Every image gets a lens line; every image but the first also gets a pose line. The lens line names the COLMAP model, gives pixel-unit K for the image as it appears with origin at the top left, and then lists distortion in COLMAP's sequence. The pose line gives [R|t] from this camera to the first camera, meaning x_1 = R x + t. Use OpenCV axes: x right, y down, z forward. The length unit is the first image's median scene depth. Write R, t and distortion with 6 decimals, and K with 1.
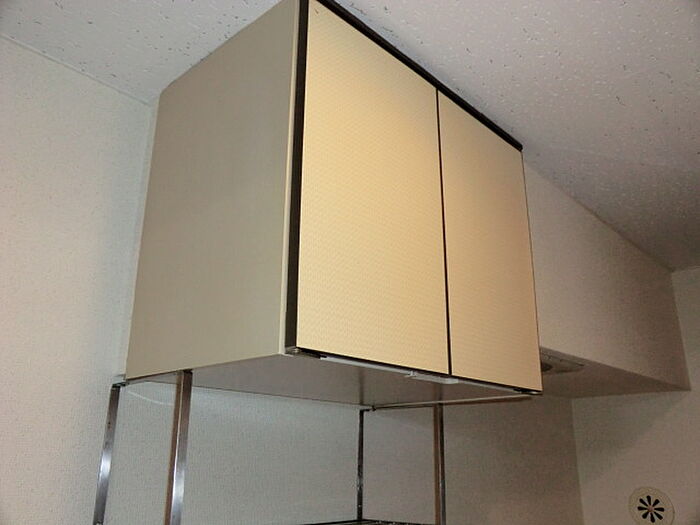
lens RADIAL K [[594.1, 0, 350.0], [0, 594.1, 262.5], [0, 0, 1]] dist [-0.149974, 0.191758]
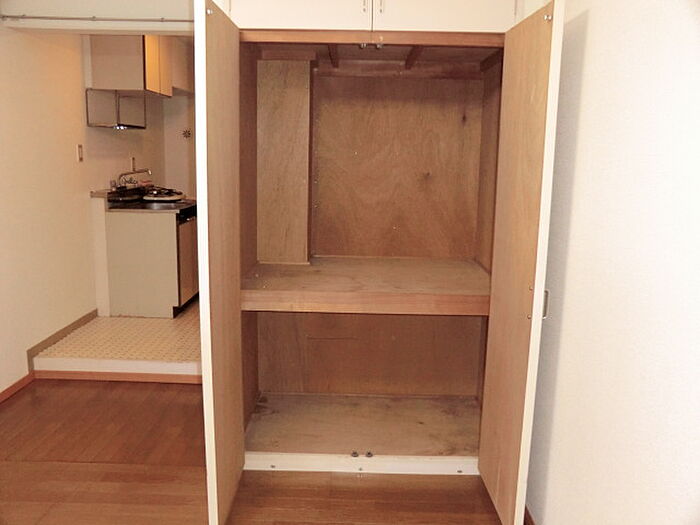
lens RADIAL K [[594.1, 0, 350.0], [0, 594.1, 262.5], [0, 0, 1]] dist [-0.149974, 0.191758]
pose [[0.736121, -0.120522, 0.666033, -1.052901], [-0.225141, 0.884386, 0.408868, -0.459633], [-0.638308, -0.450928, 0.623881, -1.898948]]
